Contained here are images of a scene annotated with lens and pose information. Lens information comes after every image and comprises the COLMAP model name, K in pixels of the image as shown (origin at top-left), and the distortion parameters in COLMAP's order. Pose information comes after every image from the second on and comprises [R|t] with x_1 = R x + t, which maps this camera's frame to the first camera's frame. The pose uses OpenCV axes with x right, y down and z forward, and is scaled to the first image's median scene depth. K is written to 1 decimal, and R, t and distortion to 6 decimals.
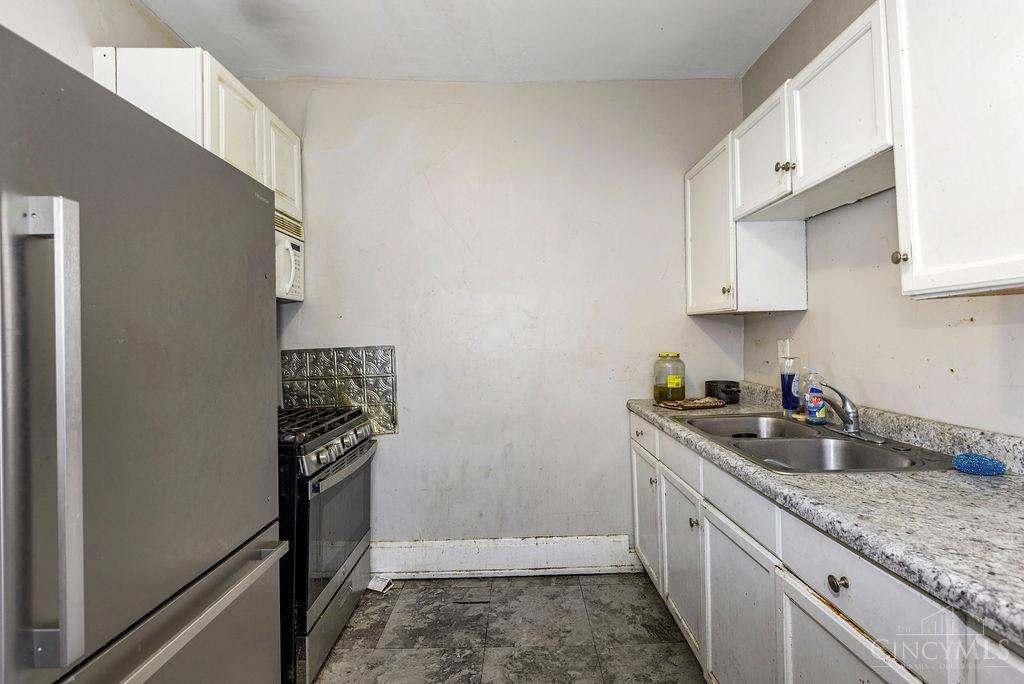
lens RADIAL K [[463.0, 0, 520.0], [0, 463.0, 342.1], [0, 0, 1]] dist [0.001197, -0.000433]
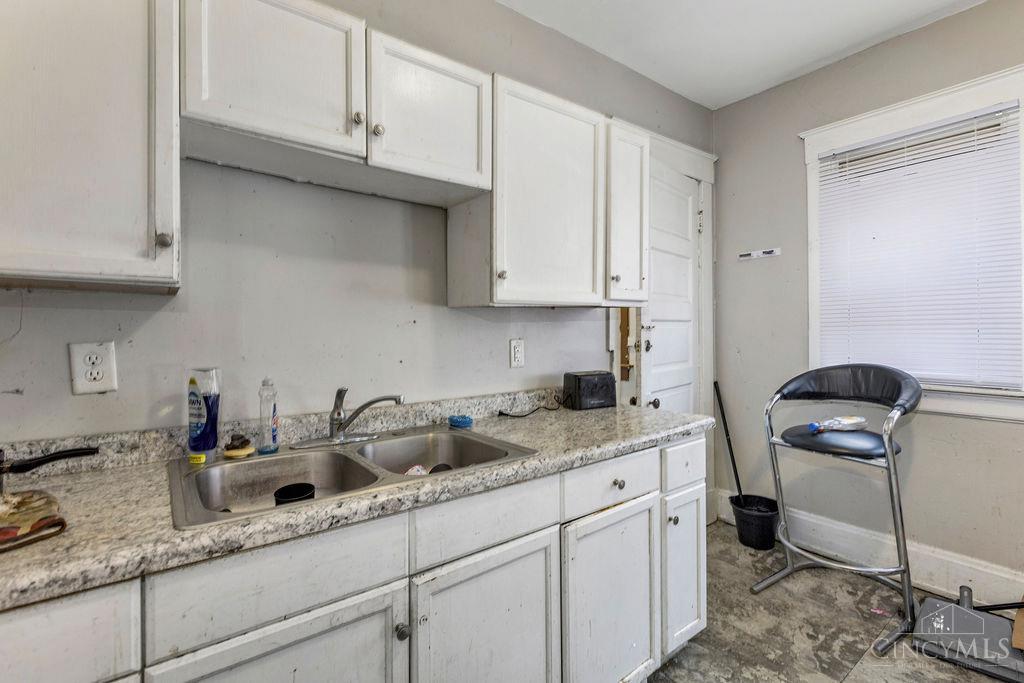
lens RADIAL K [[463.0, 0, 508.4], [0, 463.0, 331.4], [0, 0, 1]] dist [0.001197, -0.000433]
pose [[-0.565533, 0.027318, 0.824273, -0.174545], [0.029637, 0.999479, -0.012791, 0.002643], [-0.824193, 0.017195, -0.566048, 0.940917]]
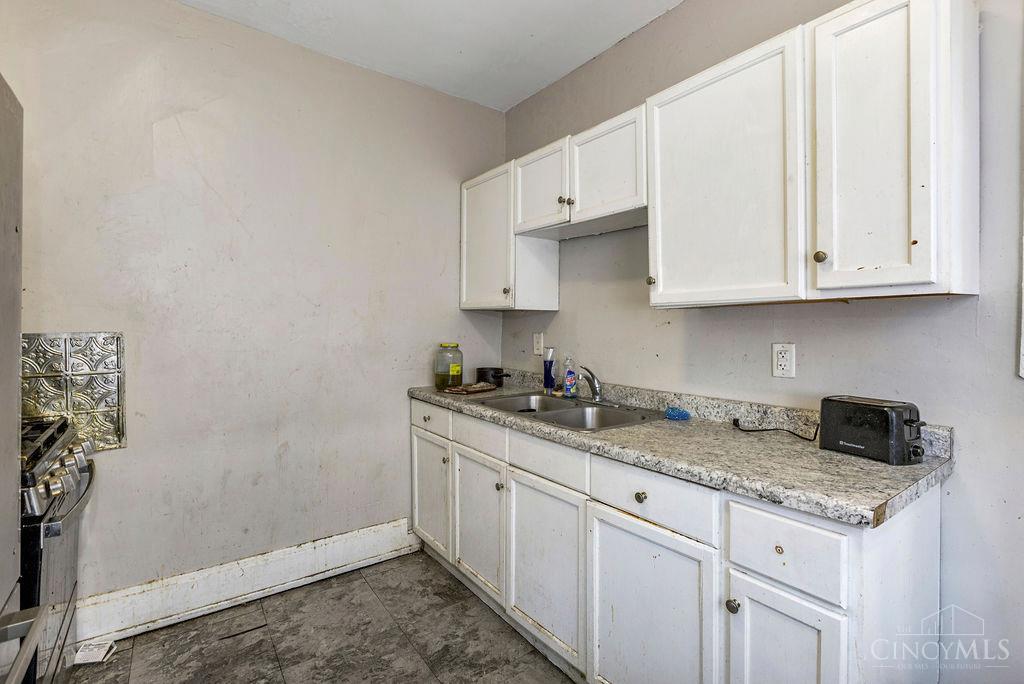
lens RADIAL K [[463.0, 0, 522.5], [0, 463.0, 335.3], [0, 0, 1]] dist [0.001197, -0.000433]
pose [[0.816326, 0.014821, 0.577401, -0.206462], [-0.017474, 0.999847, -0.000961, 0.002457], [-0.577327, -0.009305, 0.816460, 0.002182]]
